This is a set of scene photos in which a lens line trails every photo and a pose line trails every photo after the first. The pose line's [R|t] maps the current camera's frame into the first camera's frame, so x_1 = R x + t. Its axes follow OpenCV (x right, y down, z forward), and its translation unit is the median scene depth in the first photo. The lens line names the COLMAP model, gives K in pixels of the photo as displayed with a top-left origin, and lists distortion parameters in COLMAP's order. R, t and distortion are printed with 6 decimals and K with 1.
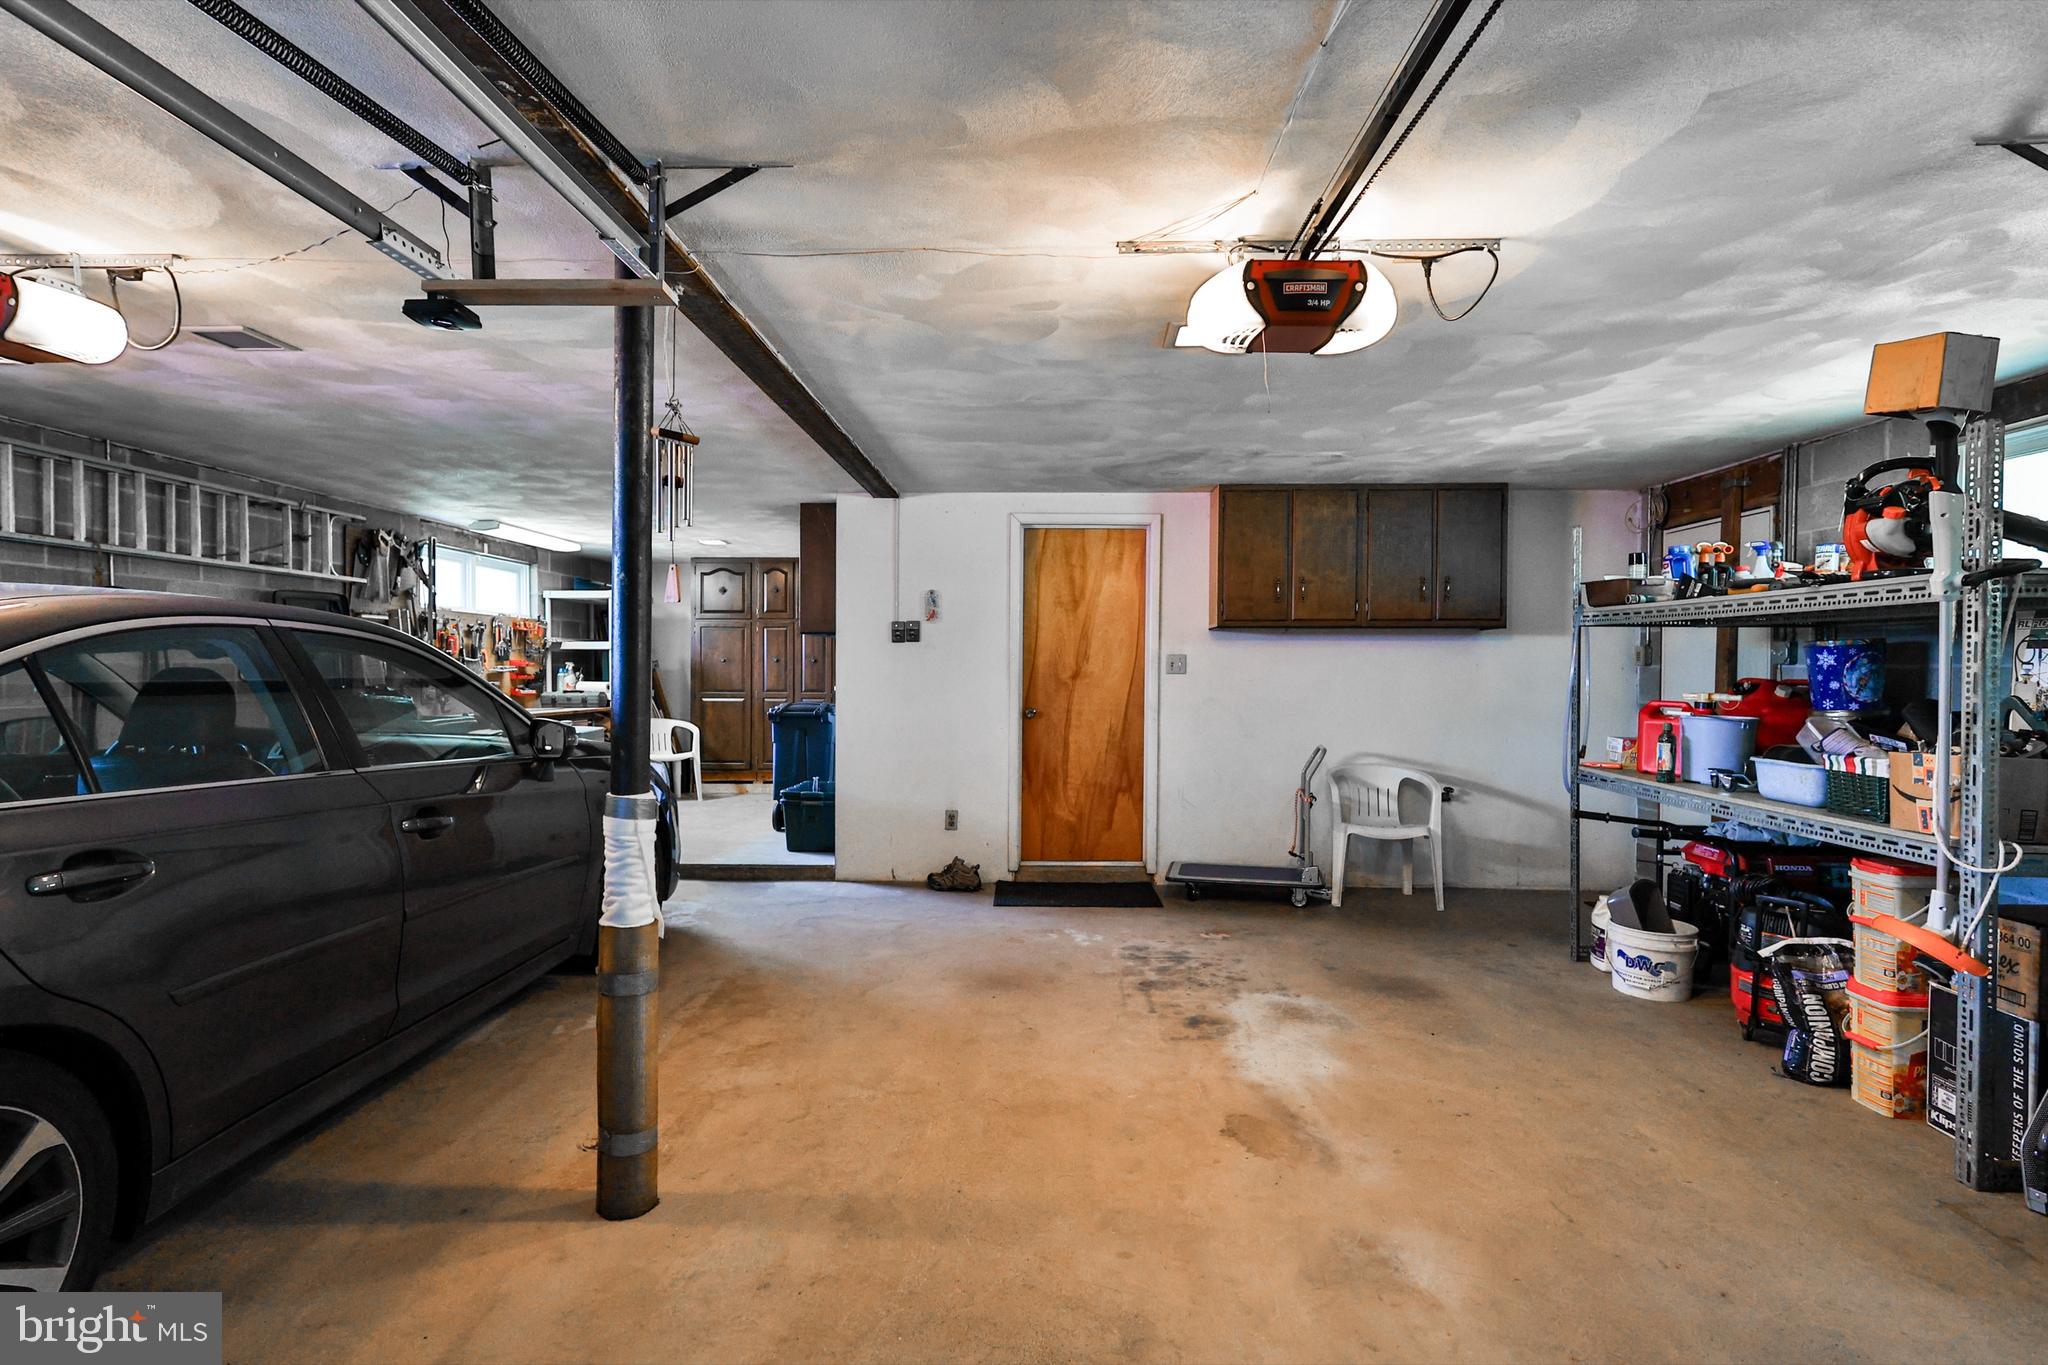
lens RADIAL K [[1012.4, 0, 1020.9], [0, 1012.4, 683.0], [0, 0, 1]] dist [0.000765, 0.000756]
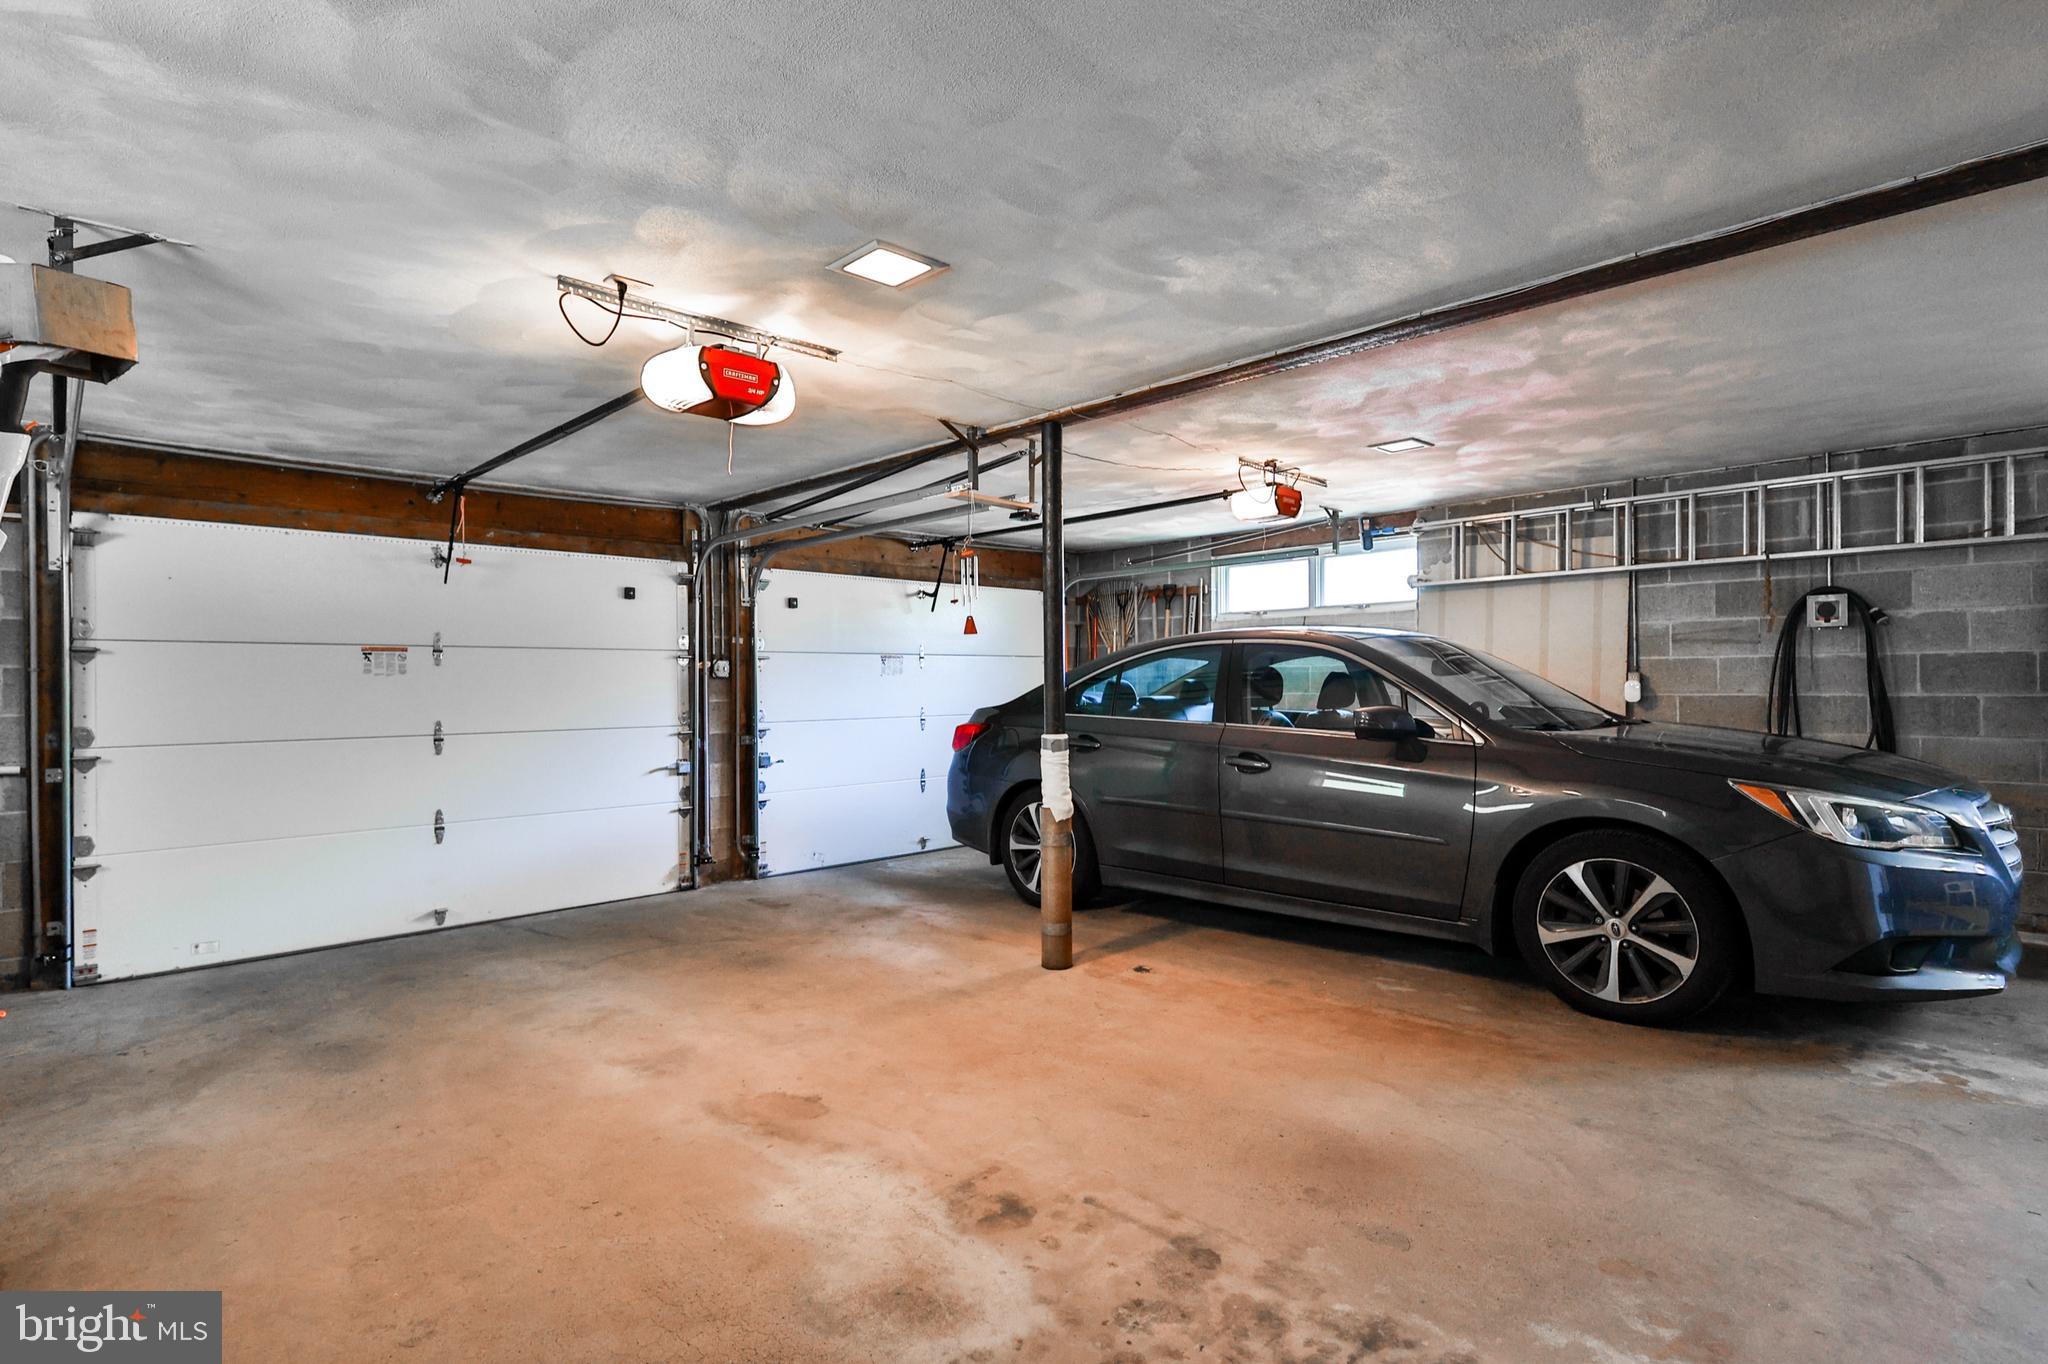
lens RADIAL K [[1012.4, 0, 1016.4], [0, 1012.4, 681.5], [0, 0, 1]] dist [0.000765, 0.000756]
pose [[-0.690920, 0.002983, -0.722925, 0.615399], [-0.001767, 0.999982, 0.005814, 0.004031], [0.722929, 0.005294, -0.690902, 1.412949]]
